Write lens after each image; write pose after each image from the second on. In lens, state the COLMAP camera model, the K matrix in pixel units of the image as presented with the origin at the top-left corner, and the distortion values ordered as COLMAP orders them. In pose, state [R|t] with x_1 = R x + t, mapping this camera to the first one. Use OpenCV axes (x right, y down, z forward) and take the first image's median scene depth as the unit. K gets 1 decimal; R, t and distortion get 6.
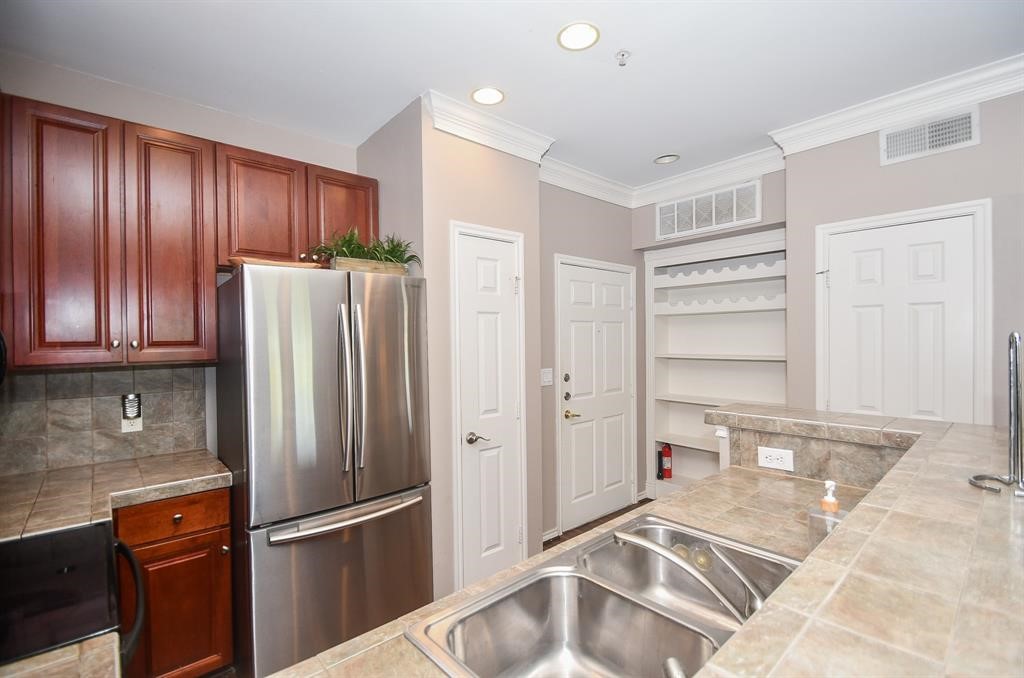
lens RADIAL K [[460.6, 0, 512.0], [0, 460.6, 339.0], [0, 0, 1]] dist [-0.000651, -0.000095]
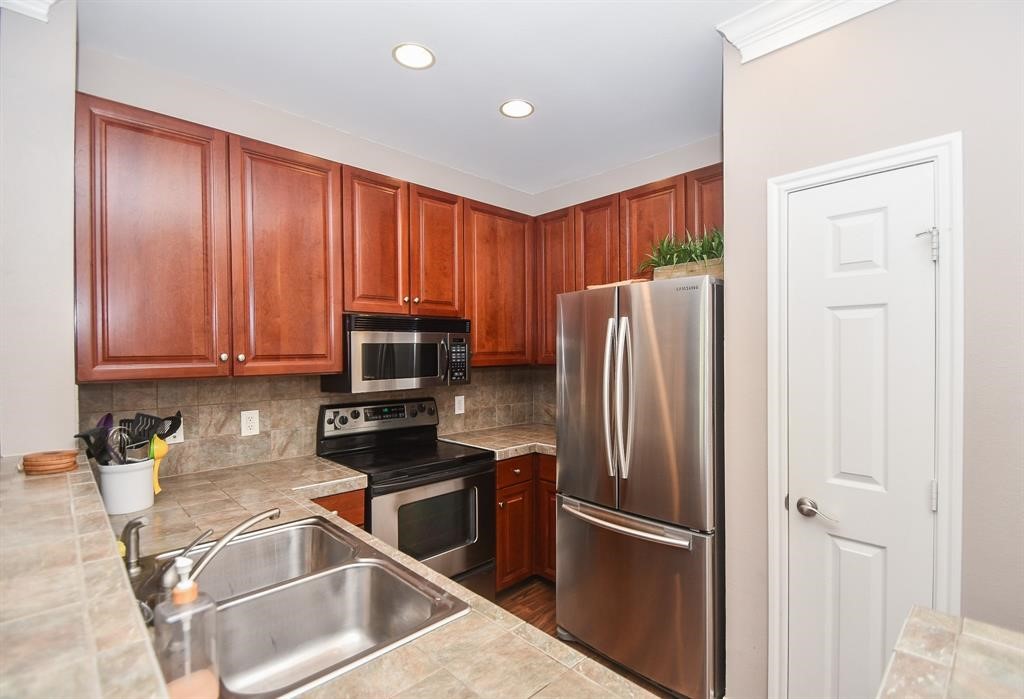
lens RADIAL K [[479.3, 0, 517.0], [0, 479.3, 355.1], [0, 0, 1]] dist [0.001829, 0.000204]
pose [[0.032228, 0.022236, -0.999233, 0.616939], [0.006349, 0.999728, 0.022452, -0.014910], [0.999460, -0.007067, 0.032078, 0.634148]]
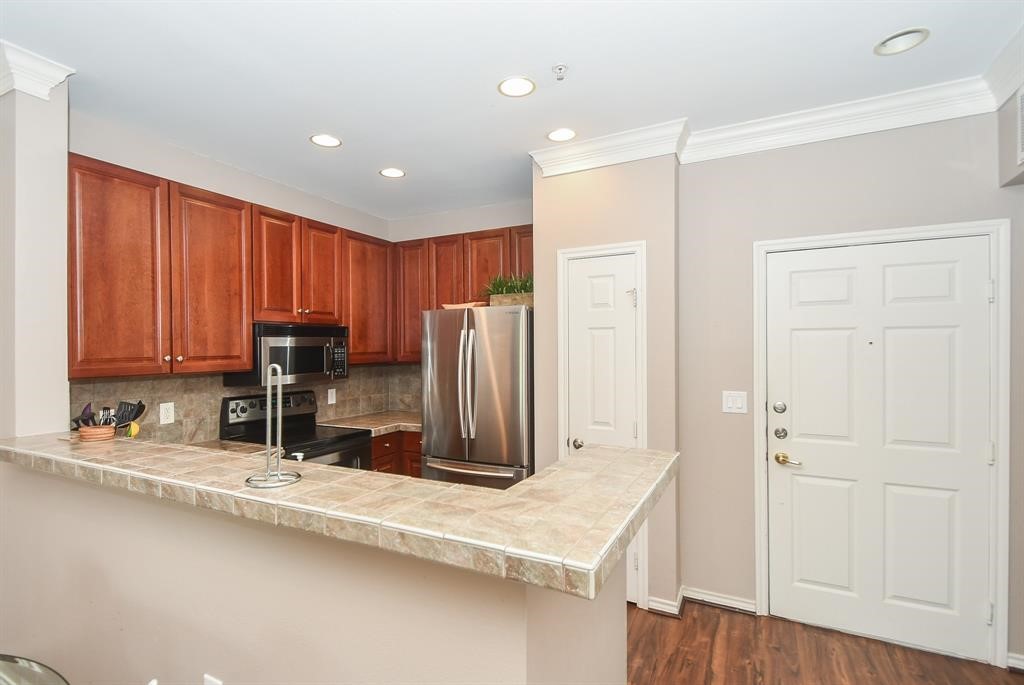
lens RADIAL K [[461.5, 0, 510.8], [0, 461.5, 350.1], [0, 0, 1]] dist [0.013459, 0.000080]
pose [[0.369035, 0.017069, -0.929259, 0.956523], [-0.000223, 0.999833, 0.018277, -0.031243], [0.929415, -0.006537, 0.368977, 0.491000]]
